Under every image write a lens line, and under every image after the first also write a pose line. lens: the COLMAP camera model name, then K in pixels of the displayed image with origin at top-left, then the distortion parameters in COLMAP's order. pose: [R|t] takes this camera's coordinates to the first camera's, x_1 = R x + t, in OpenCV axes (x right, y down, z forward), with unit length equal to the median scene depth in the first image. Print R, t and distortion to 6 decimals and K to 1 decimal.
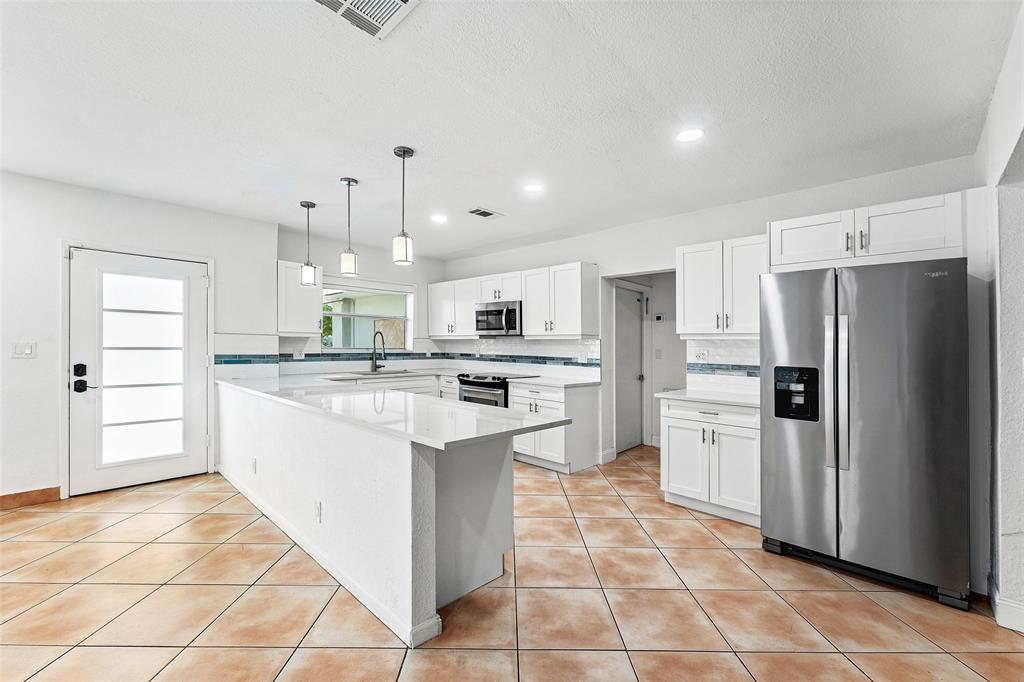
lens RADIAL K [[418.1, 0, 513.6], [0, 418.1, 346.2], [0, 0, 1]] dist [-0.000027, -0.000193]
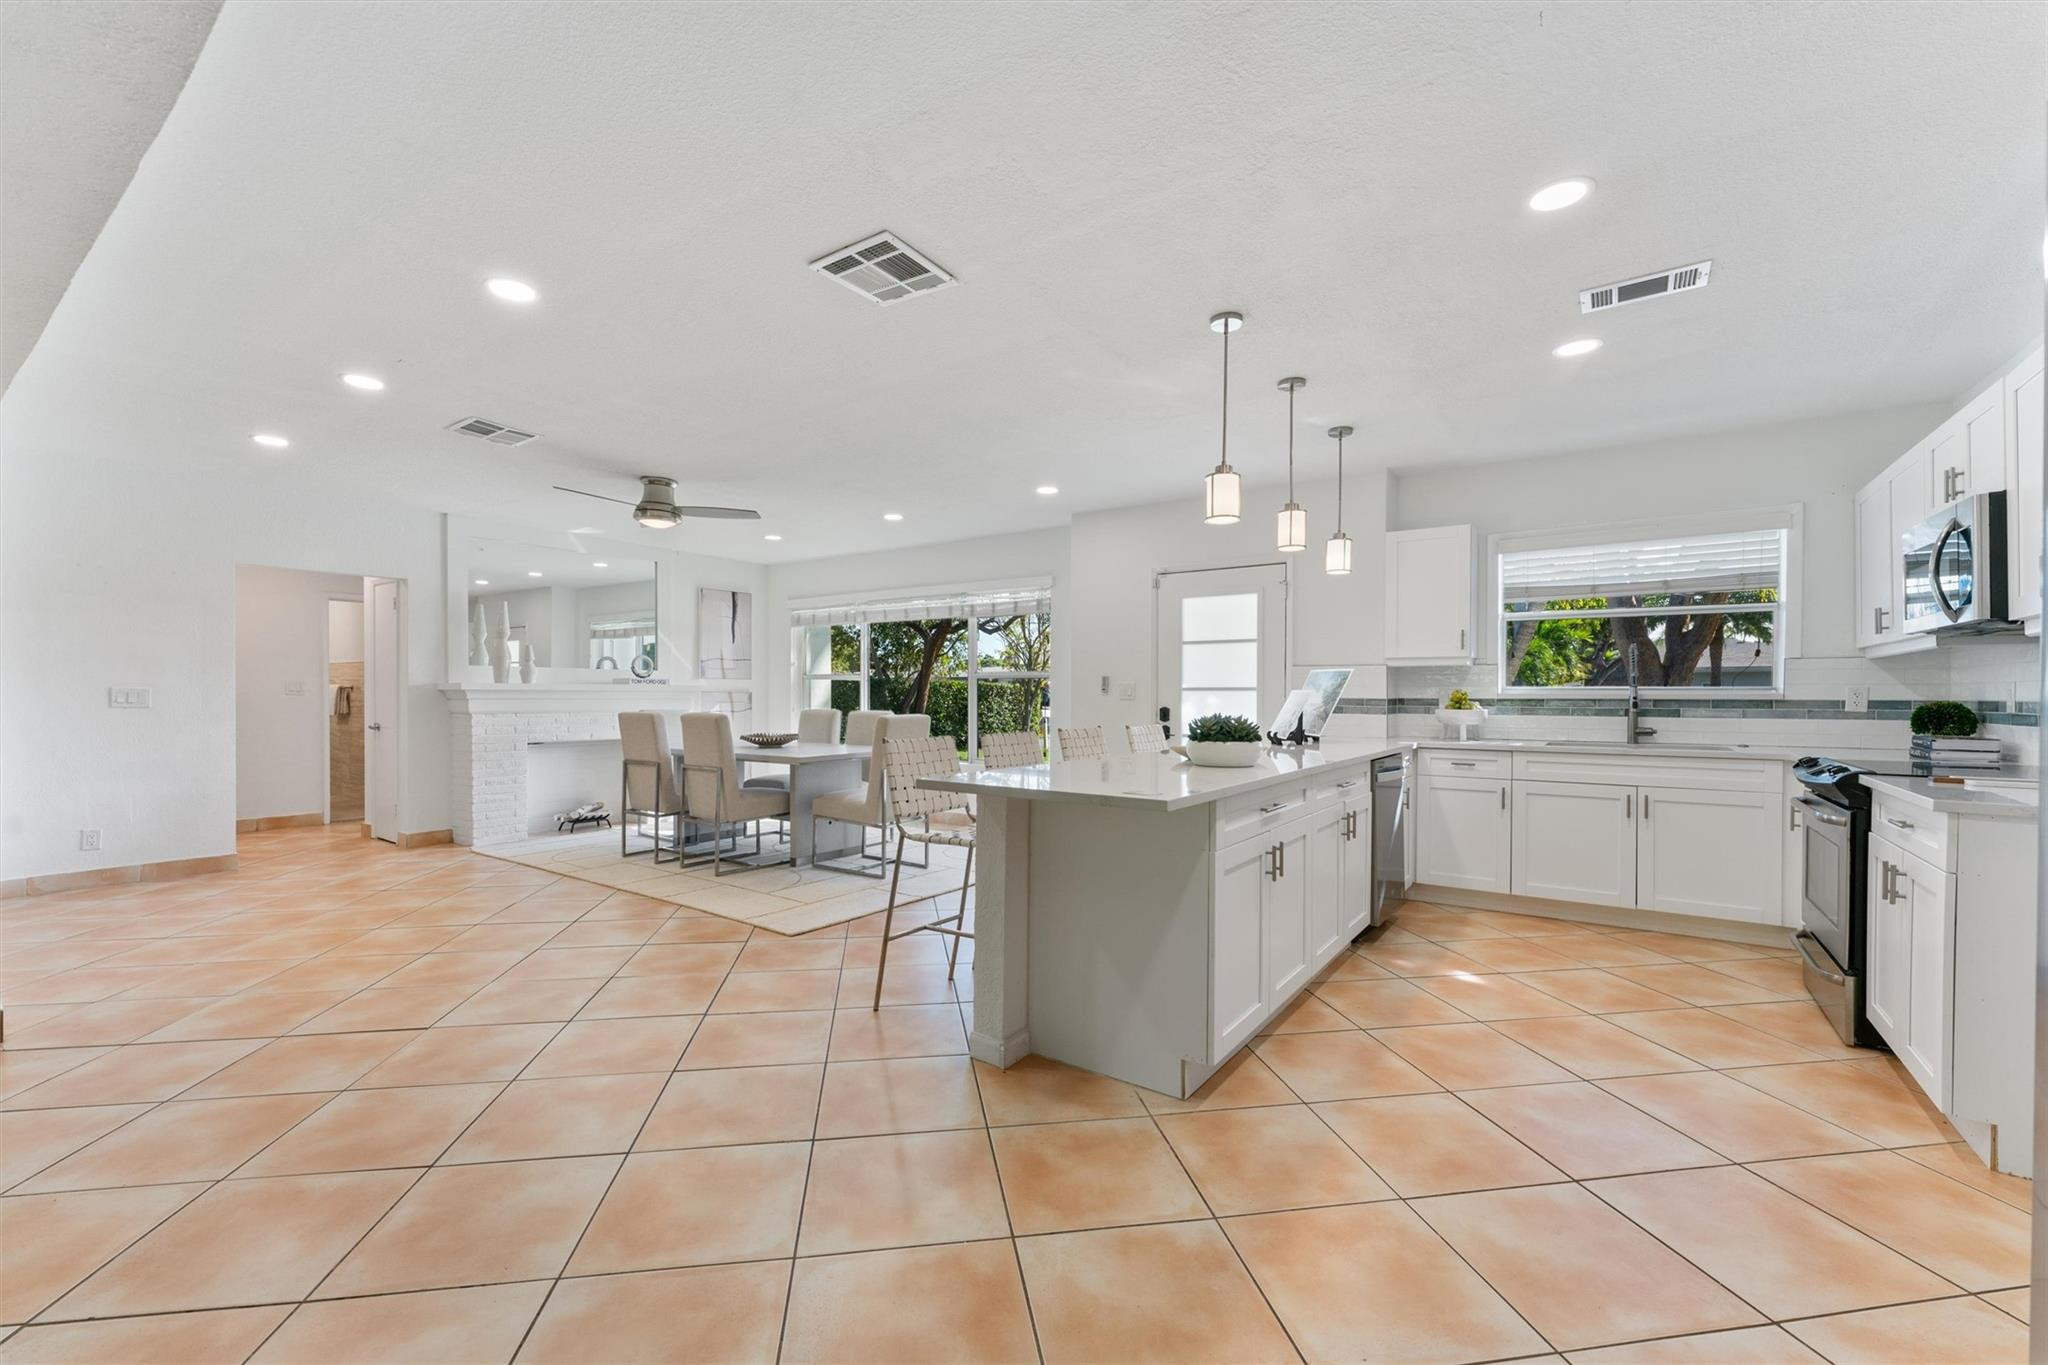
lens RADIAL K [[846.7, 0, 1018.6], [0, 846.7, 721.2], [0, 0, 1]] dist [-0.003346, -0.000334]
pose [[0.146995, 0.016760, -0.988995, 0.519458], [-0.003053, 0.999859, 0.016490, 0.033724], [0.989133, 0.000596, 0.147025, 0.346989]]
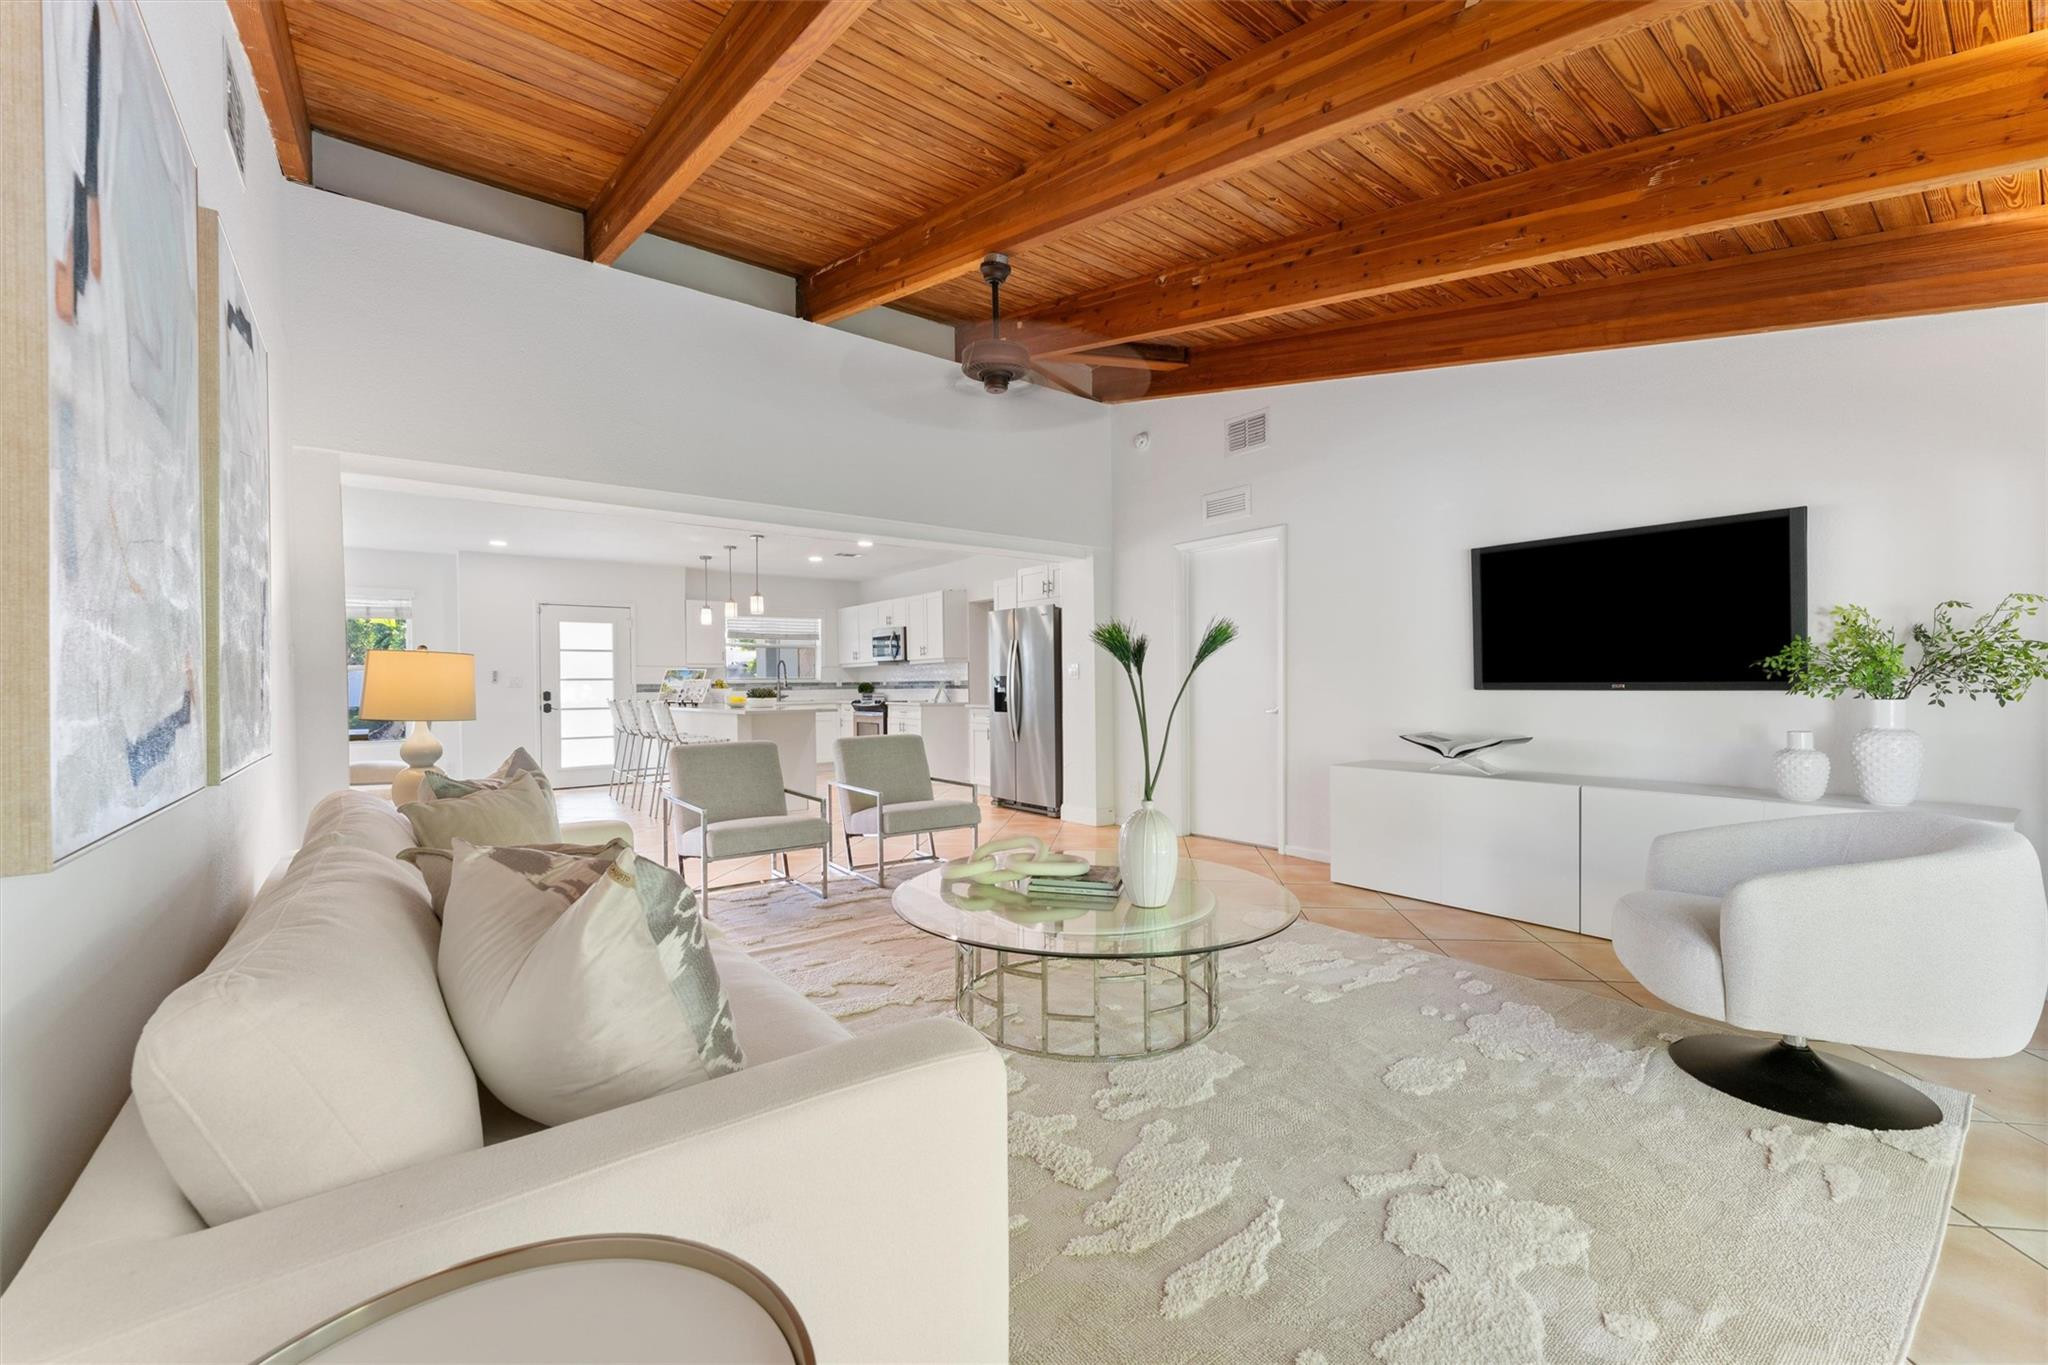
lens RADIAL K [[807.2, 0, 994.4], [0, 807.2, 681.8], [0, 0, 1]] dist [0.000122, -0.000024]
pose [[0.984480, -0.023849, -0.173866, 0.640356], [0.023304, 0.999715, -0.005172, 0.045534], [0.173940, 0.001040, 0.984756, -1.011089]]
